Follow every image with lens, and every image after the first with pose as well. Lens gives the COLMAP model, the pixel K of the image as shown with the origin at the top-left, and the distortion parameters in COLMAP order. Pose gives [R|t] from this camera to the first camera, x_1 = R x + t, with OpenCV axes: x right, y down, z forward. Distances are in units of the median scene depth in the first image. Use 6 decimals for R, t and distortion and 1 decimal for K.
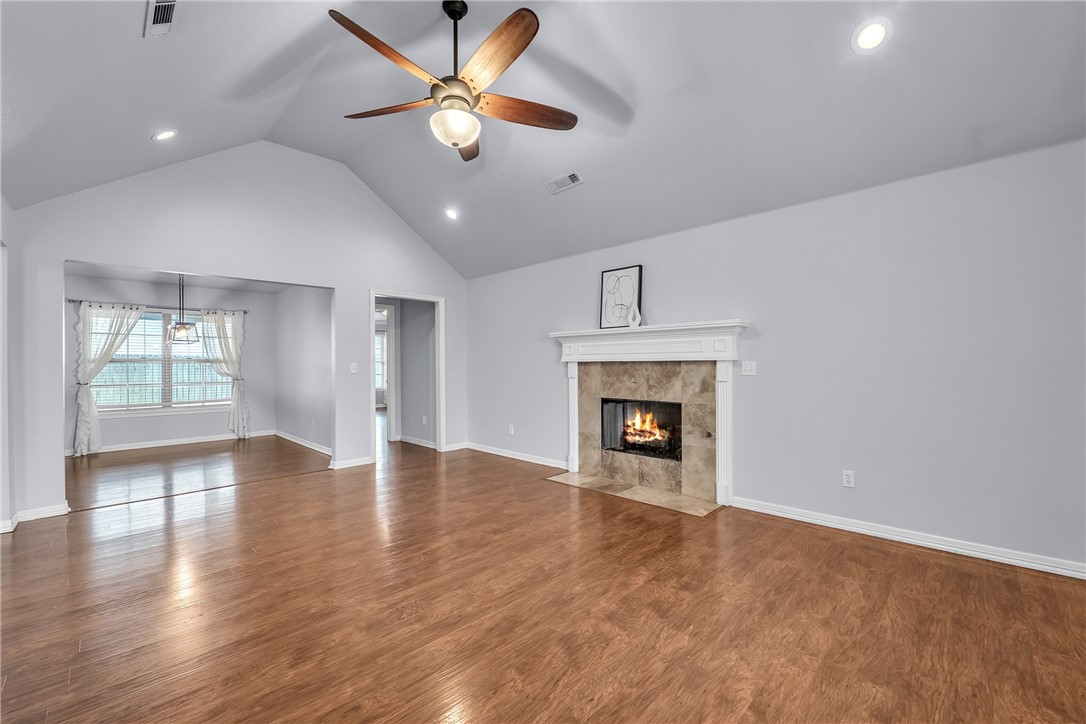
lens RADIAL K [[446.6, 0, 540.7], [0, 446.6, 363.9], [0, 0, 1]] dist [-0.013568, 0.001133]
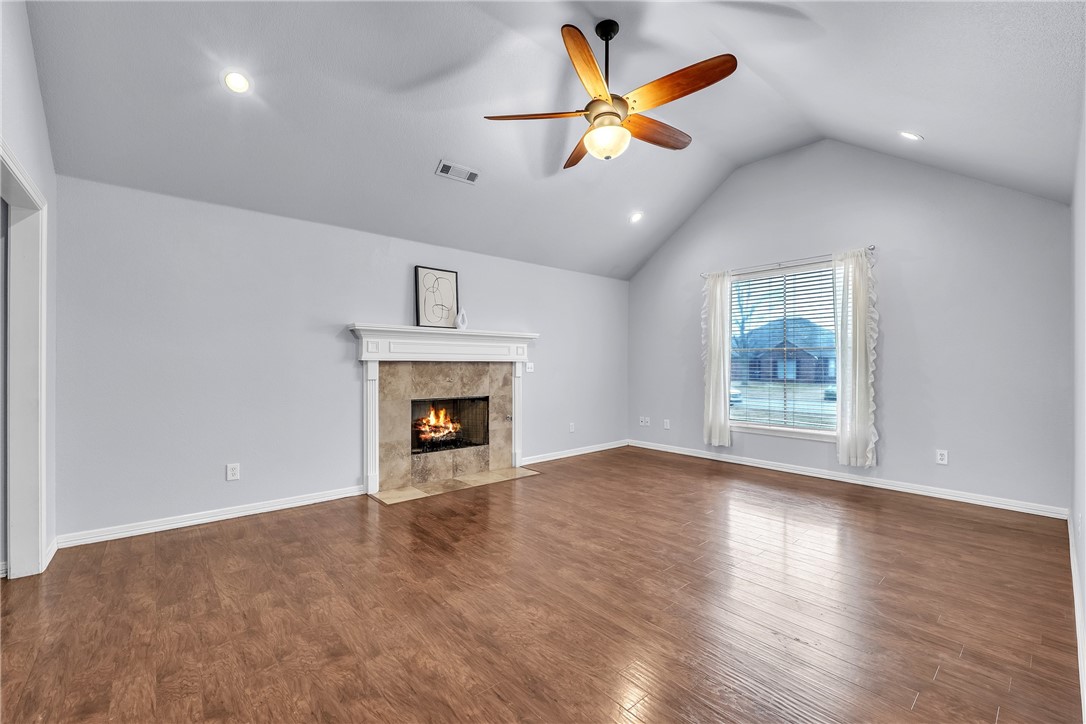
lens RADIAL K [[446.6, 0, 545.4], [0, 446.6, 361.2], [0, 0, 1]] dist [-0.013568, 0.001133]
pose [[0.071376, 0.012826, 0.997367, -0.826796], [-0.002796, 0.999916, -0.012659, 0.006749], [-0.997446, -0.001885, 0.071405, 0.700000]]
